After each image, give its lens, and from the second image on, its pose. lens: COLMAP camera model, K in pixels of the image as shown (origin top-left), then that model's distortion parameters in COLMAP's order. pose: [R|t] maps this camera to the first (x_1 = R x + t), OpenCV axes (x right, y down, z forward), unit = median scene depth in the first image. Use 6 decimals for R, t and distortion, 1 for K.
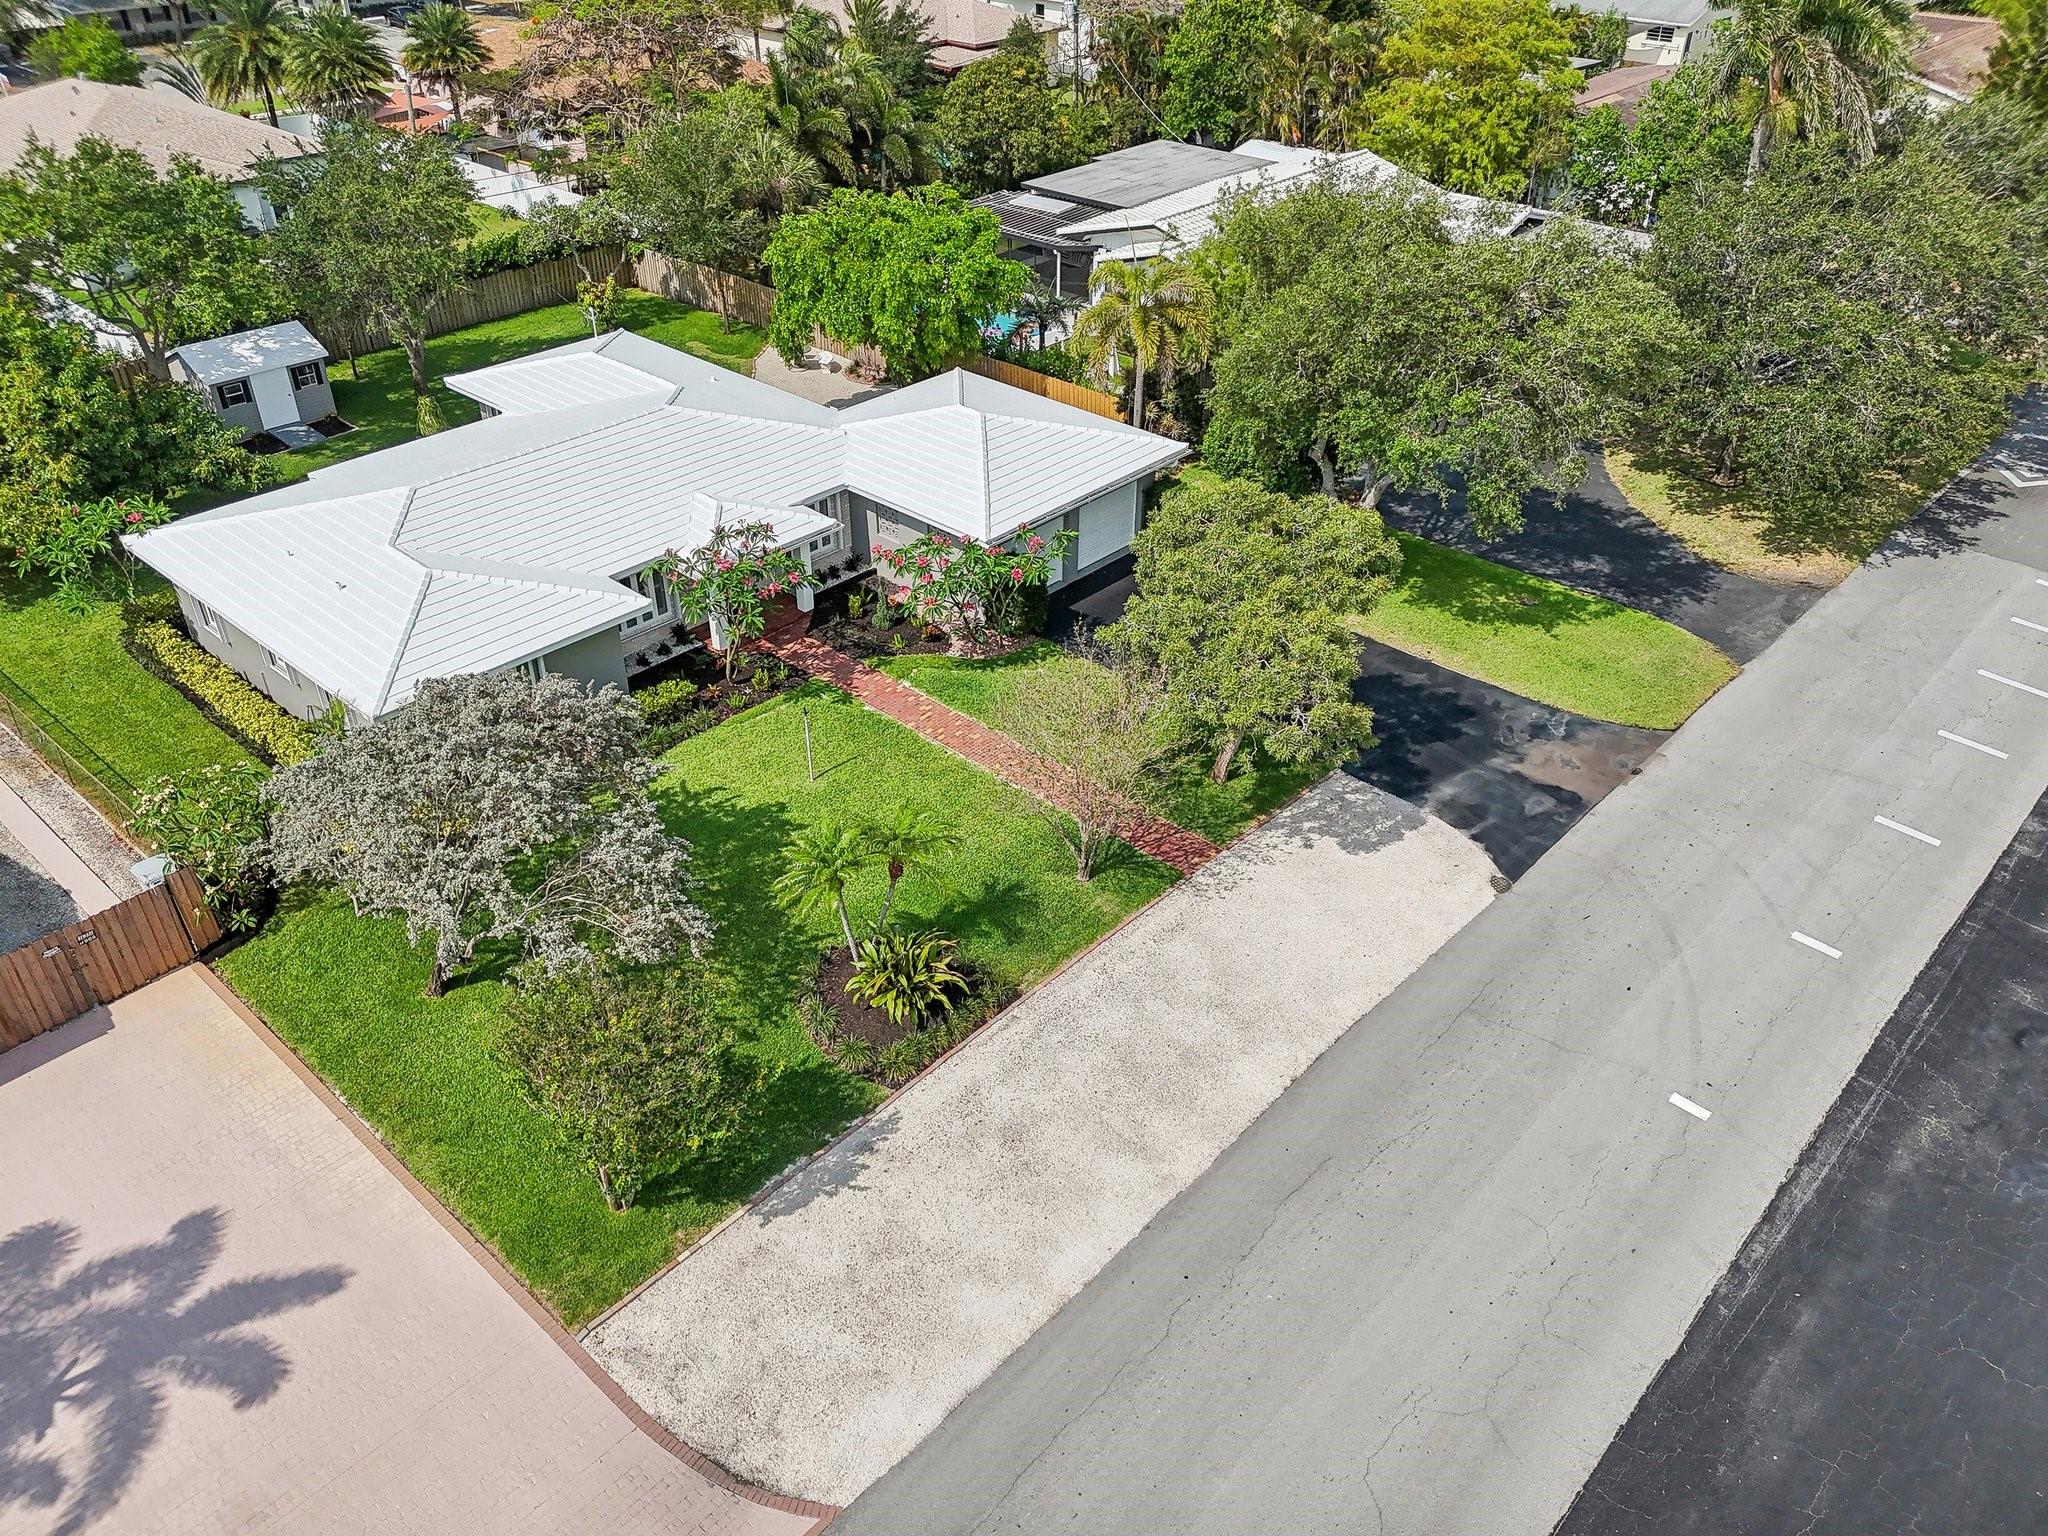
lens RADIAL K [[1542.0, 0, 1024.0], [0, 1542.0, 768.0], [0, 0, 1]] dist [0.101073, -0.122223]
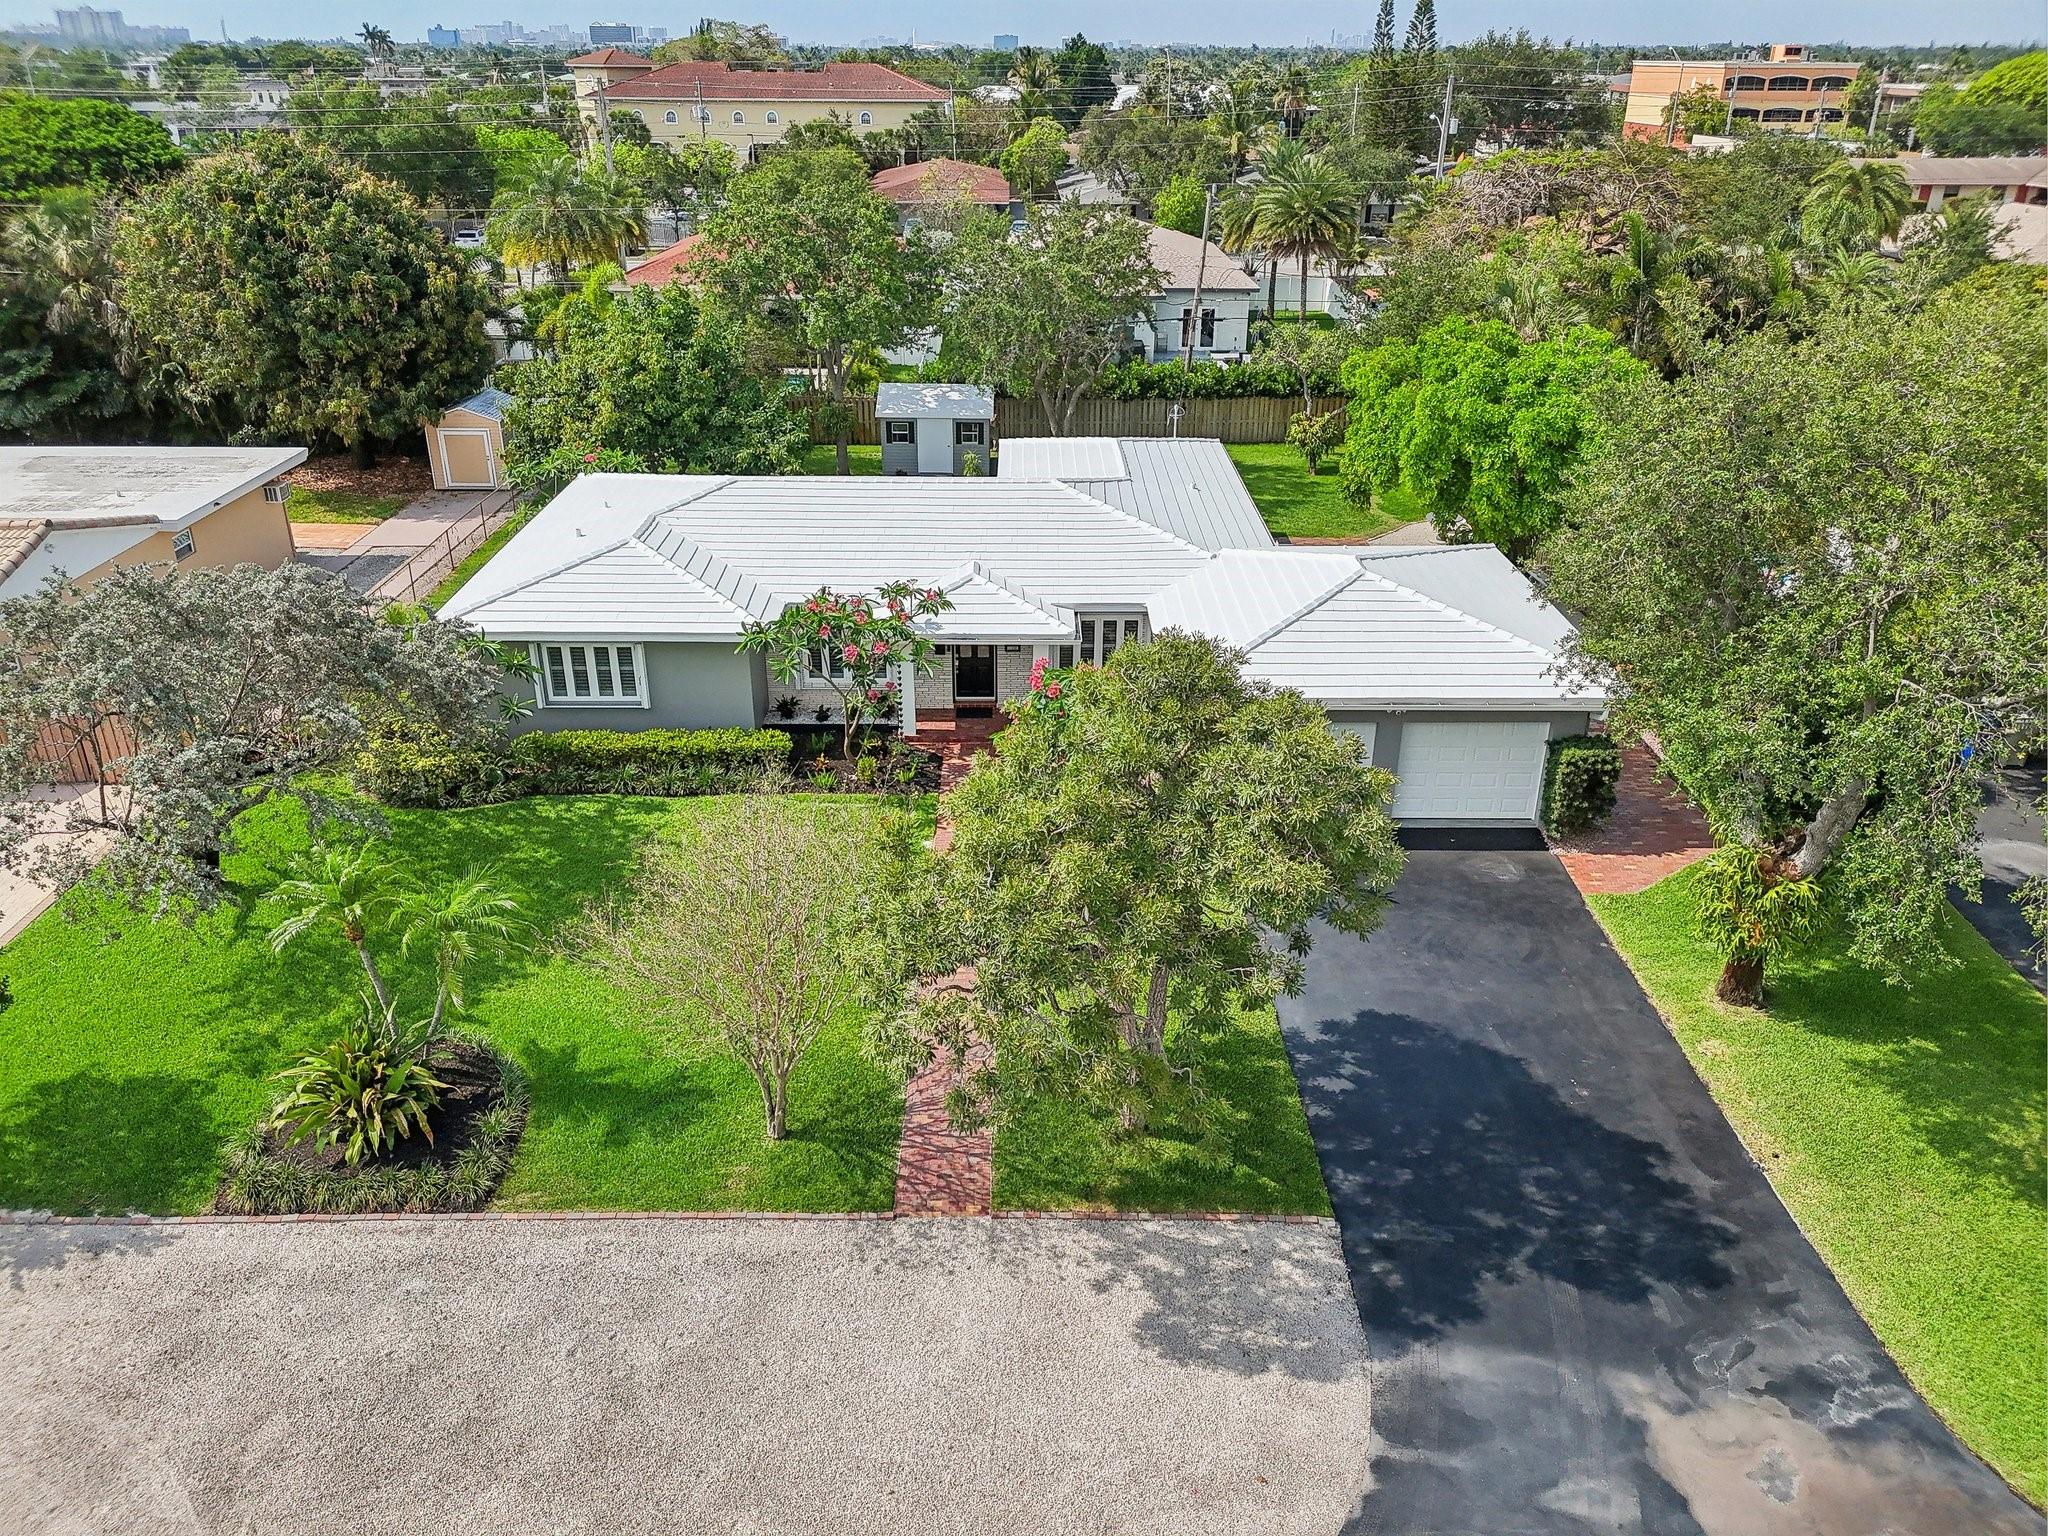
lens RADIAL K [[1501.8, 0, 1024.0], [0, 1501.8, 768.0], [0, 0, 1]] dist [0.056589, -0.062411]
pose [[0.680233, 0.313660, -0.662496, 0.449034], [-0.410589, 0.911765, 0.010095, -0.109866], [0.607207, 0.265146, 0.748998, 0.508302]]
